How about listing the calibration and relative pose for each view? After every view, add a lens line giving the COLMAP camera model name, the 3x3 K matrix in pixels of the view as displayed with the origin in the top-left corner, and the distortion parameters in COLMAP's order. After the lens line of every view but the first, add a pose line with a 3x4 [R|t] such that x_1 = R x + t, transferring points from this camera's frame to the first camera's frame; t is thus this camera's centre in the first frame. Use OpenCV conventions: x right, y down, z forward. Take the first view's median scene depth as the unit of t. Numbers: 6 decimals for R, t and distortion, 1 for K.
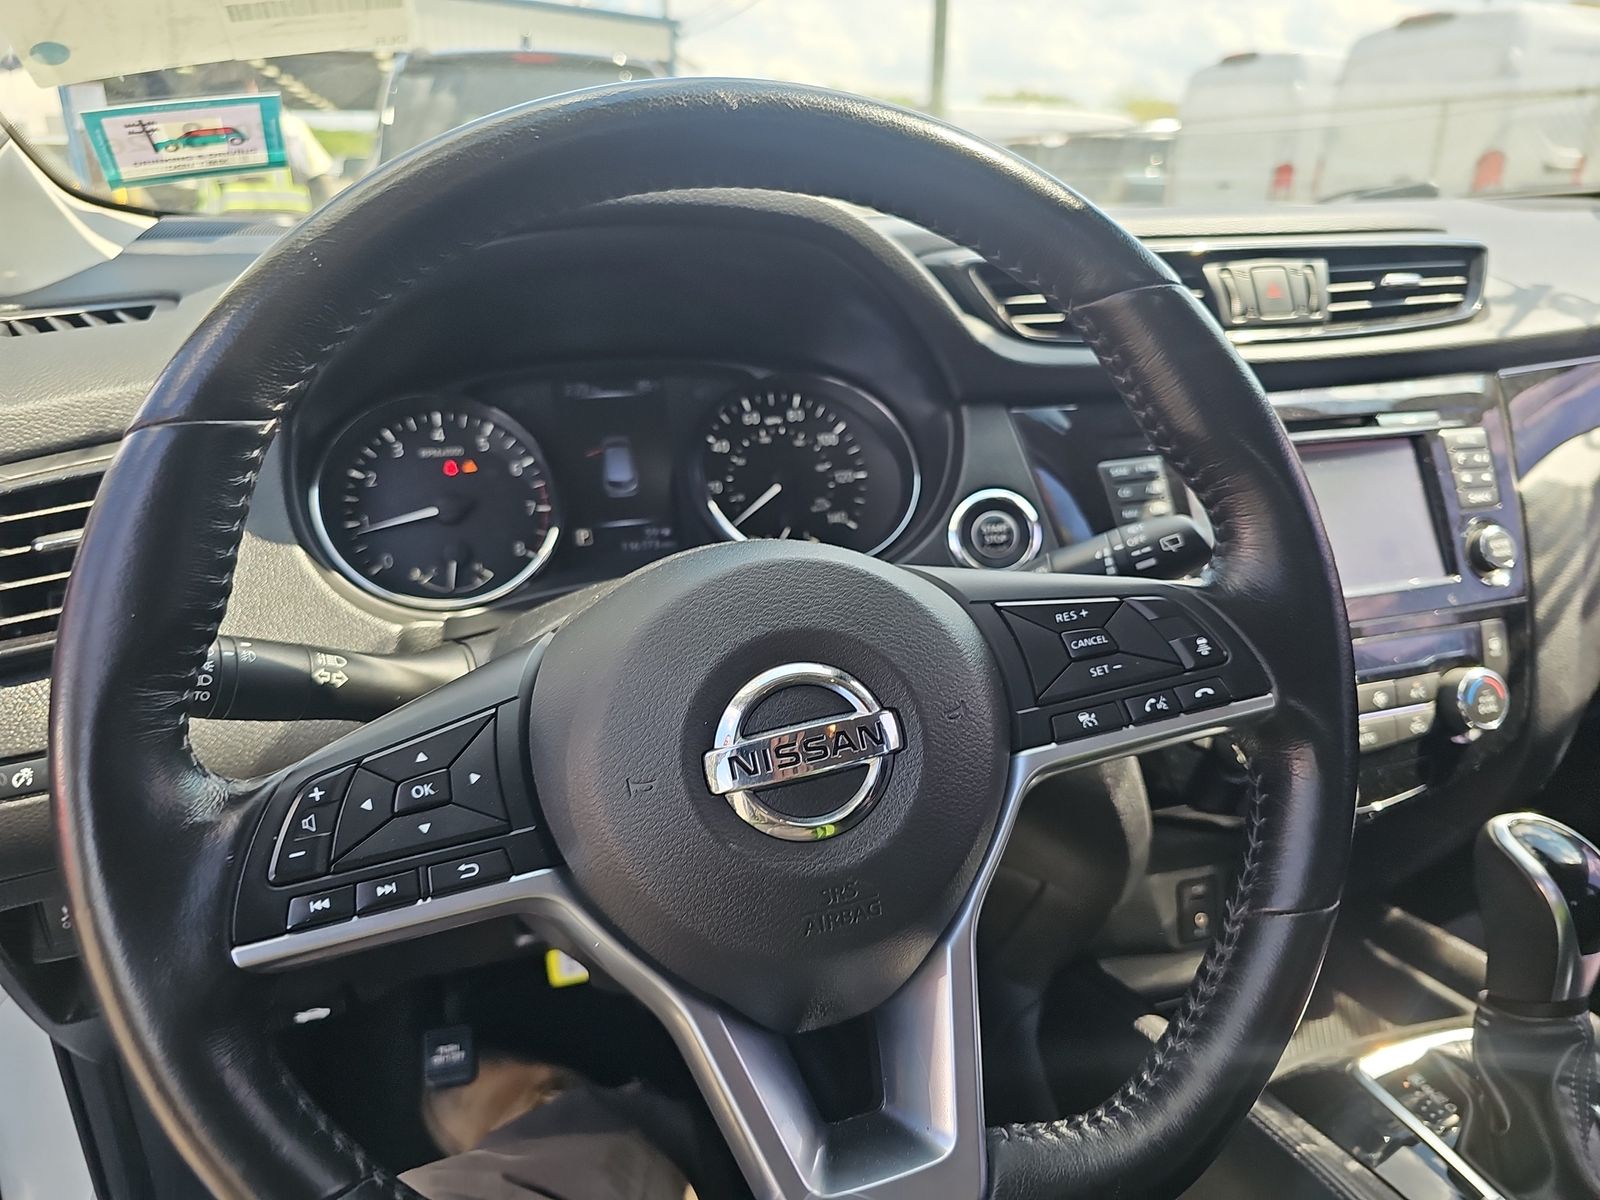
lens RADIAL K [[1093.8, 0, 780.6], [0, 1093.8, 629.5], [0, 0, 1]] dist [0.016909, -0.025236]
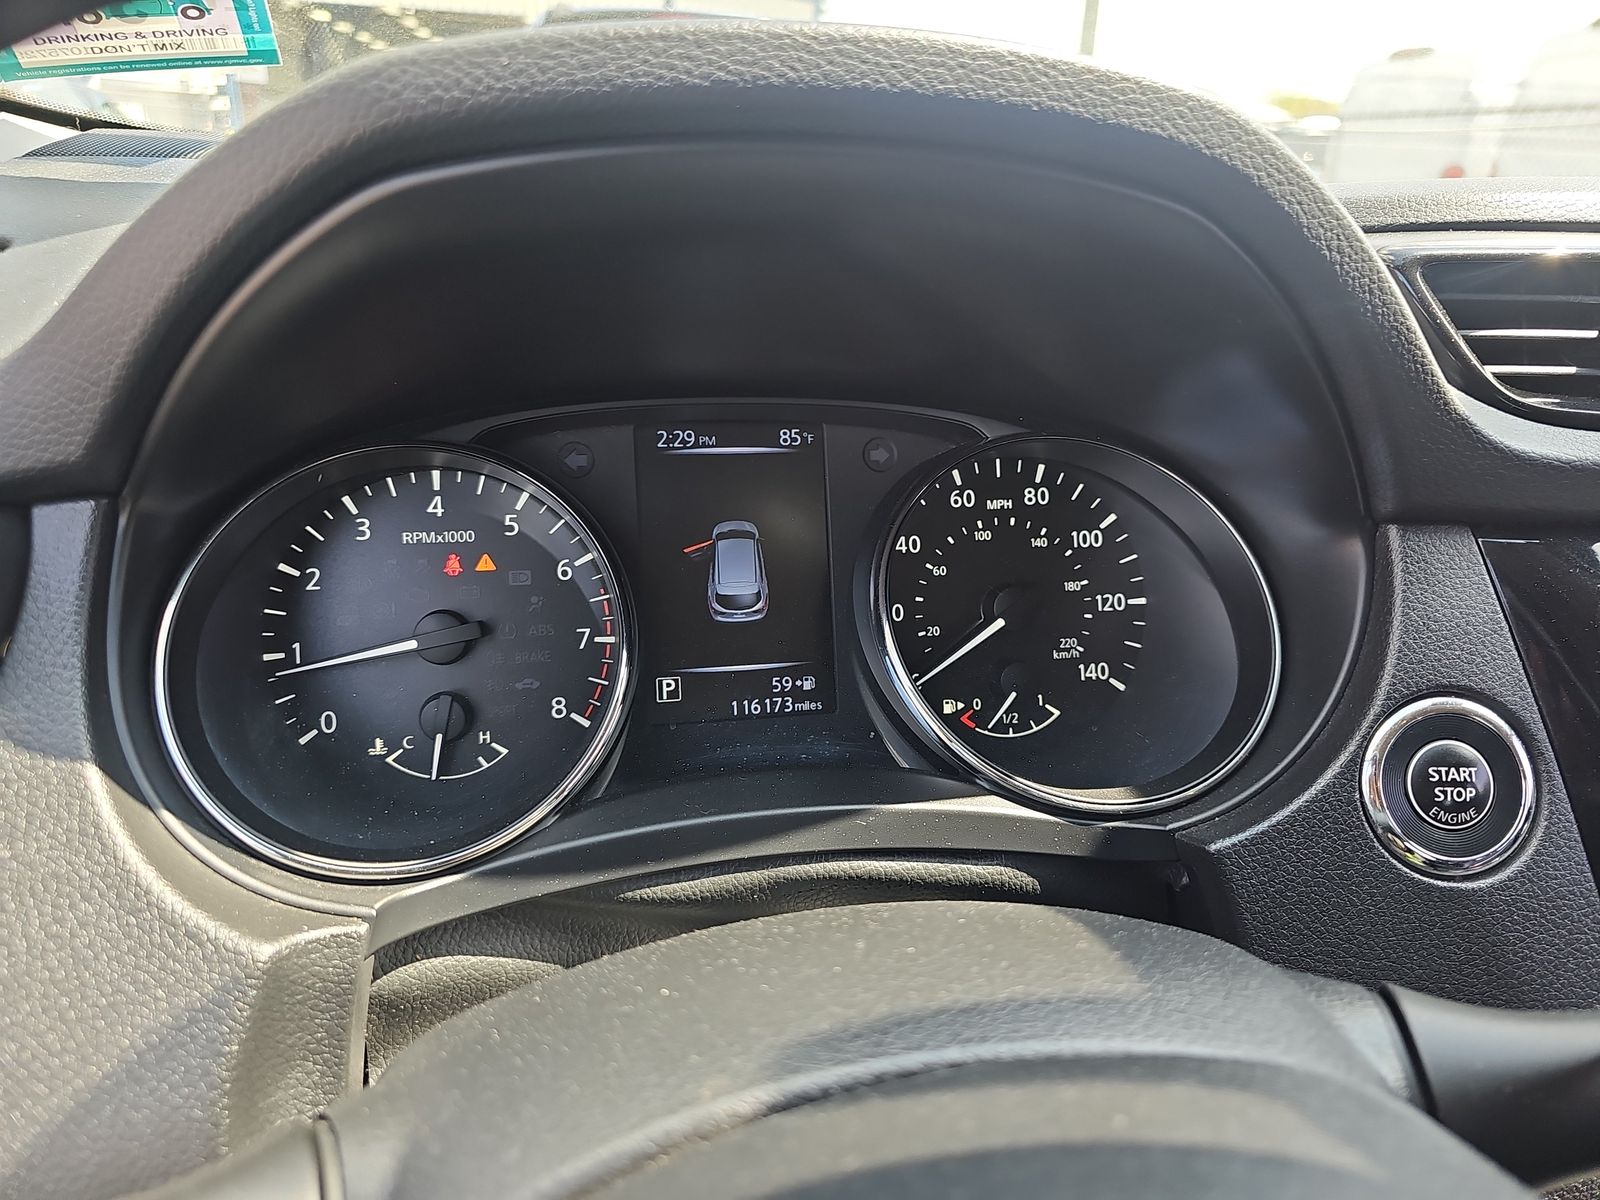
lens RADIAL K [[1093.8, 0, 792.0], [0, 1093.8, 601.2], [0, 0, 1]] dist [0.016909, -0.025236]
pose [[0.994075, 0.075027, -0.078646, -0.073293], [-0.075314, 0.997160, -0.000685, -0.139382], [0.078371, 0.006604, 0.996902, 0.429129]]
